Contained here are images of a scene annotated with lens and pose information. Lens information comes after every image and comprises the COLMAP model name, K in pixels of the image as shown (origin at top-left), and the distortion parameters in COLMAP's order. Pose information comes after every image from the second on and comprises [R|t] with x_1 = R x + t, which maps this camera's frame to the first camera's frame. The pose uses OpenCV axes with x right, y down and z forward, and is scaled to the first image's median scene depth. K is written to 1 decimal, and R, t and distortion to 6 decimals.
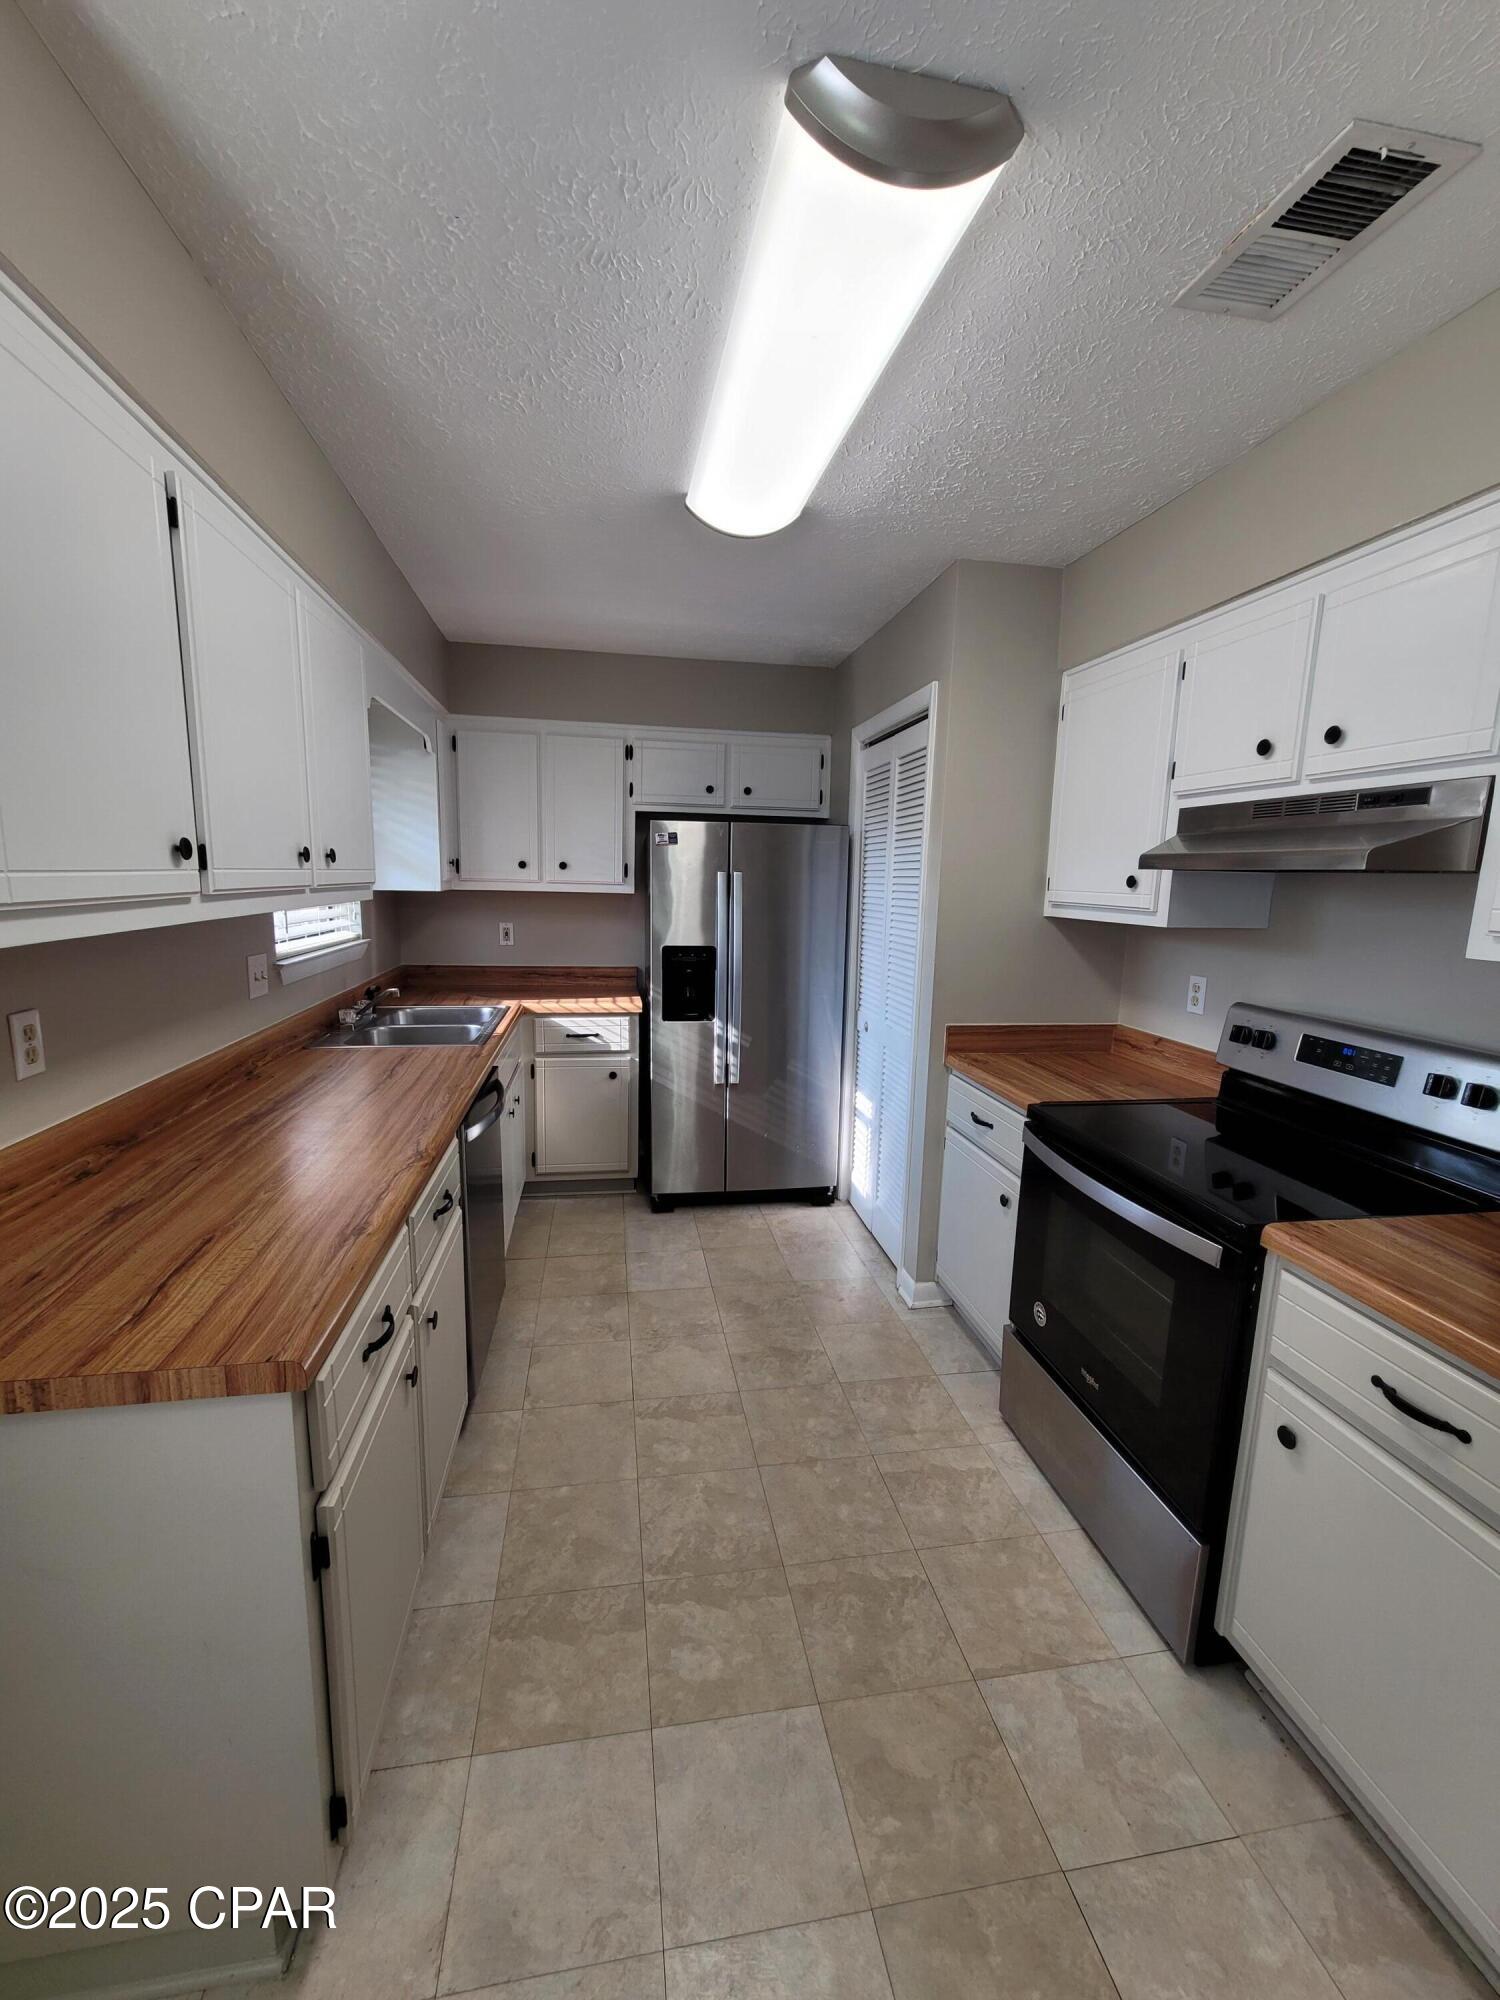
lens RADIAL K [[813.9, 0, 746.4], [0, 813.9, 1014.2], [0, 0, 1]] dist [-0.002727, -0.000069]
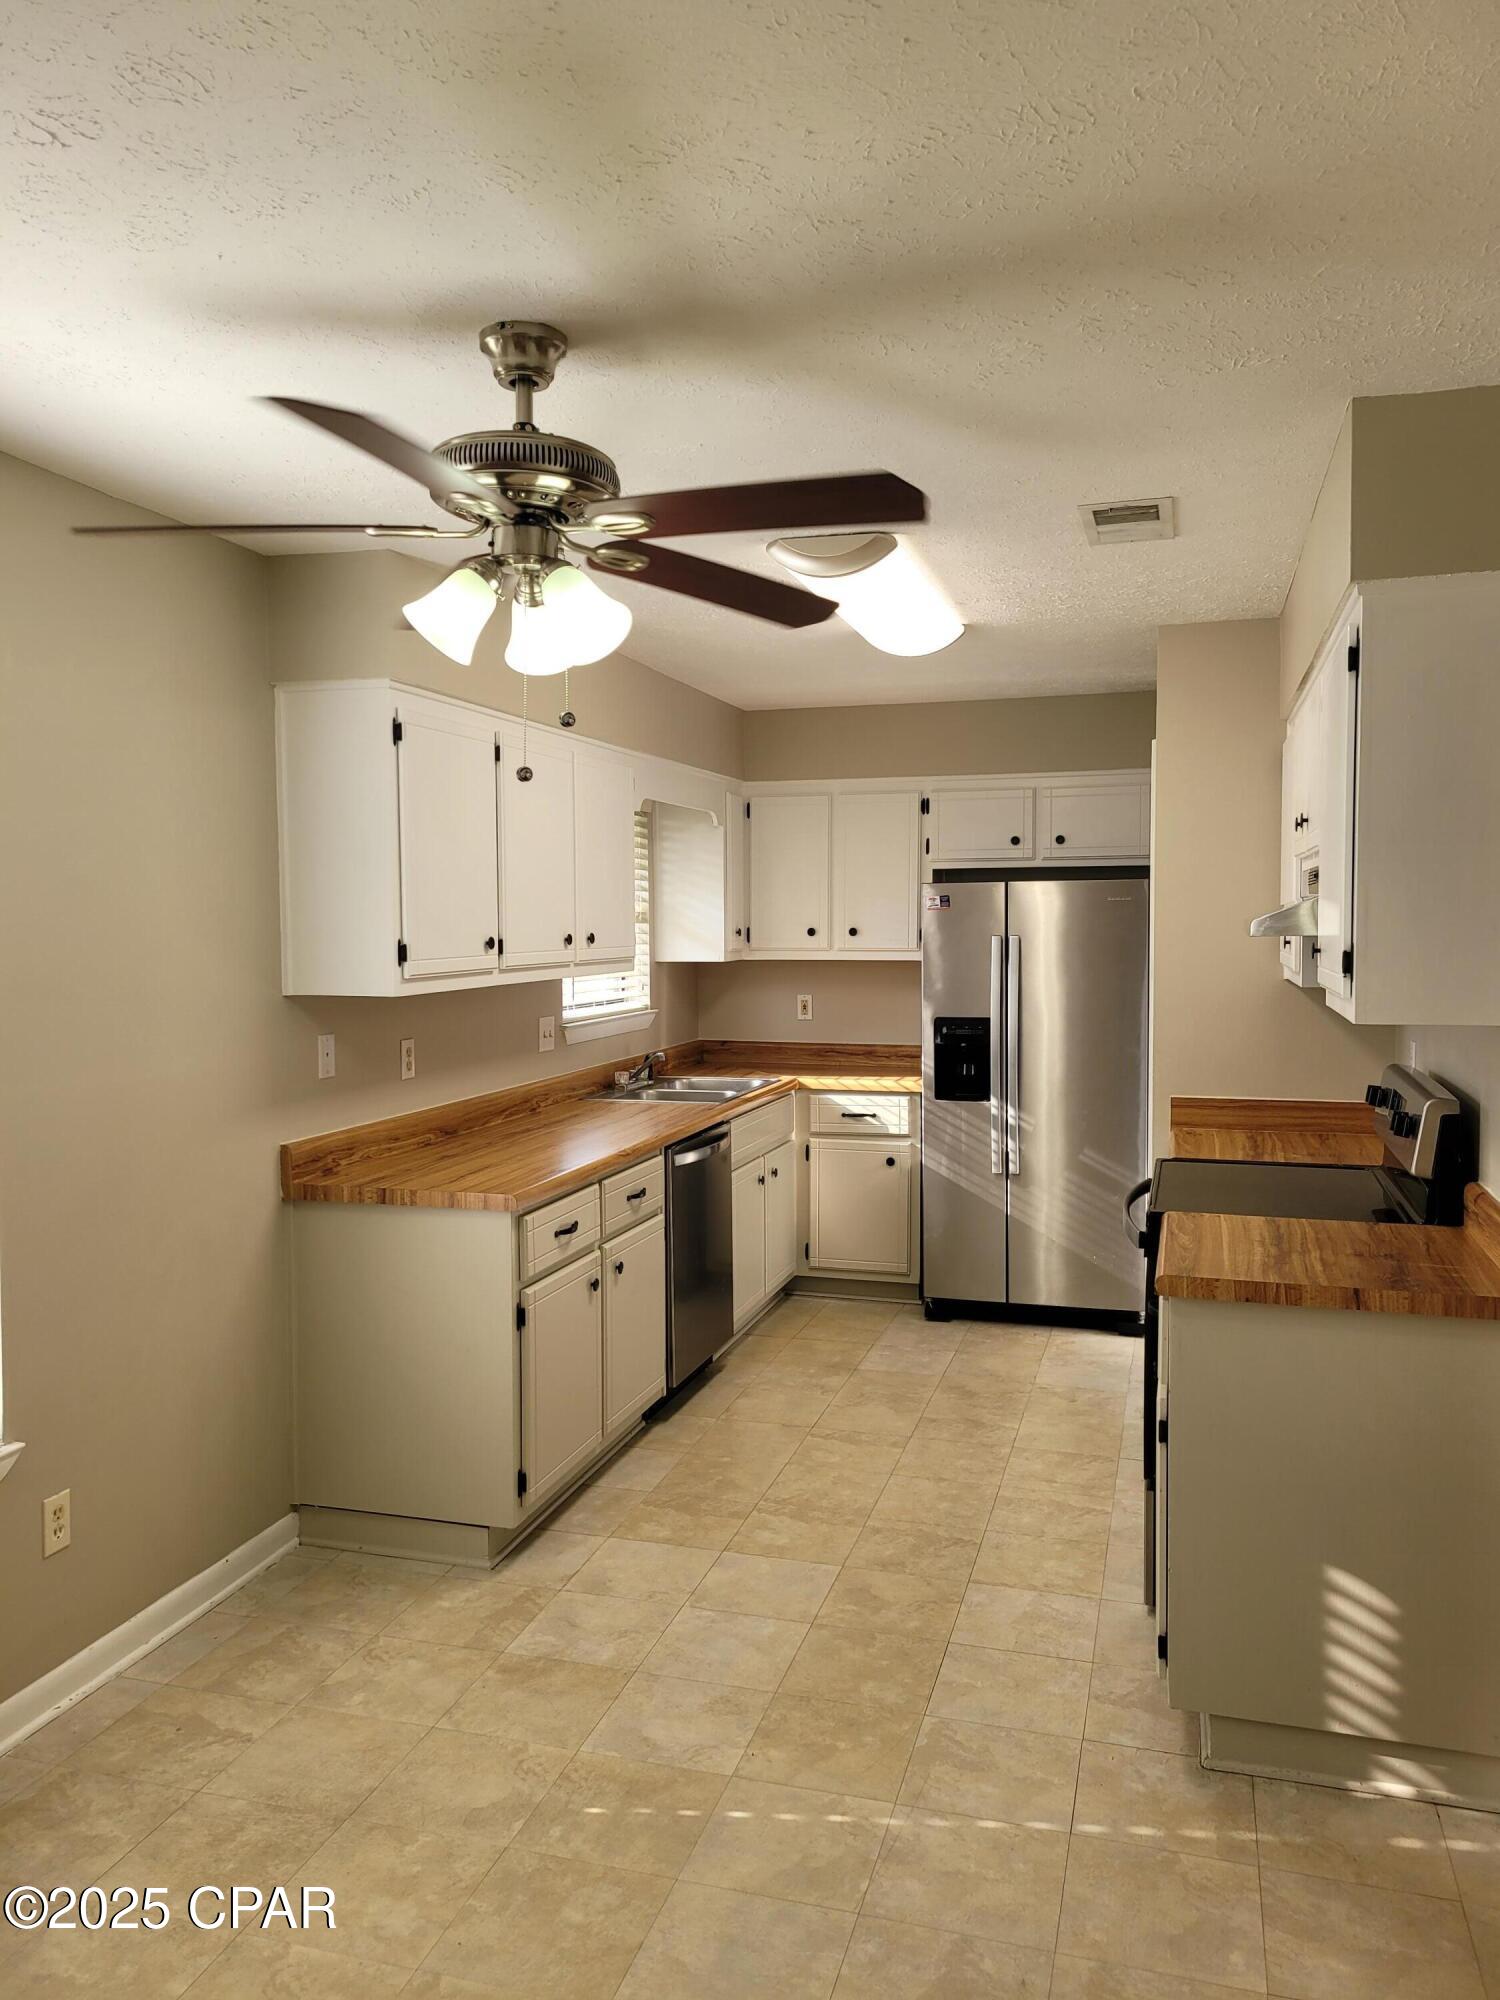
lens RADIAL K [[1491.2, 0, 750.0], [0, 1491.2, 1000.0], [0, 0, 1]] dist [0.025190, -0.007698]
pose [[0.896503, -0.005267, -0.443006, 0.542650], [-0.046917, 0.993178, -0.106753, 0.103232], [0.440546, 0.116489, 0.890140, -0.704468]]
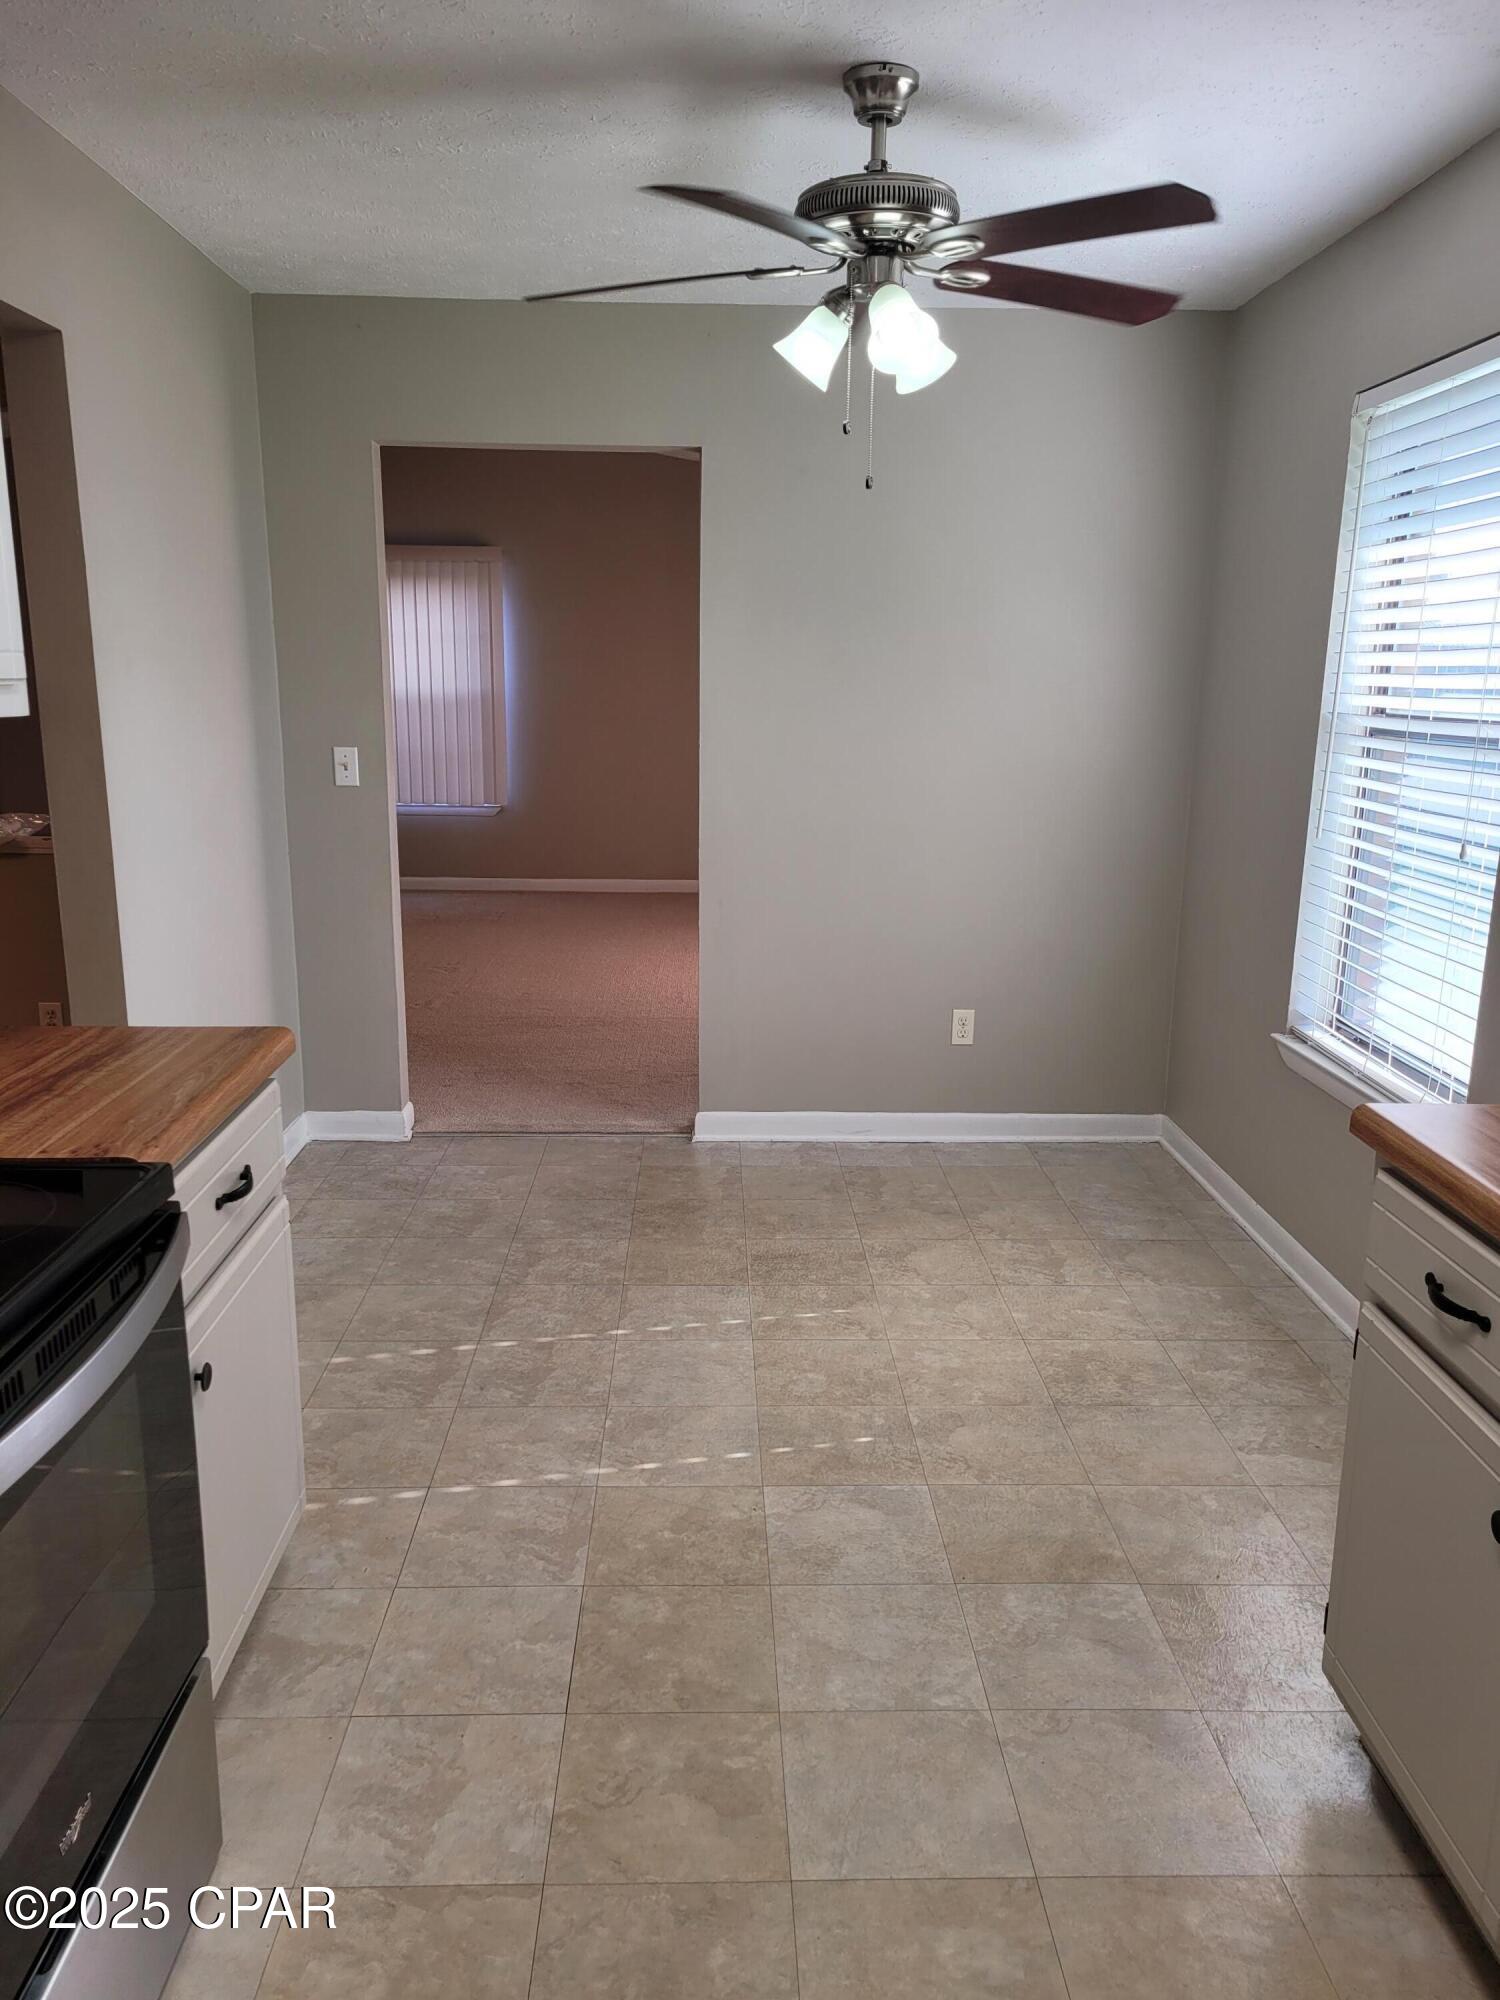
lens RADIAL K [[1491.2, 0, 750.0], [0, 1491.2, 1000.0], [0, 0, 1]] dist [0.025190, -0.007698]
pose [[-0.989250, -0.066879, 0.130042, 0.004848], [-0.013251, 0.926627, 0.375748, -0.155585], [-0.145630, 0.369986, -0.917552, 0.979820]]
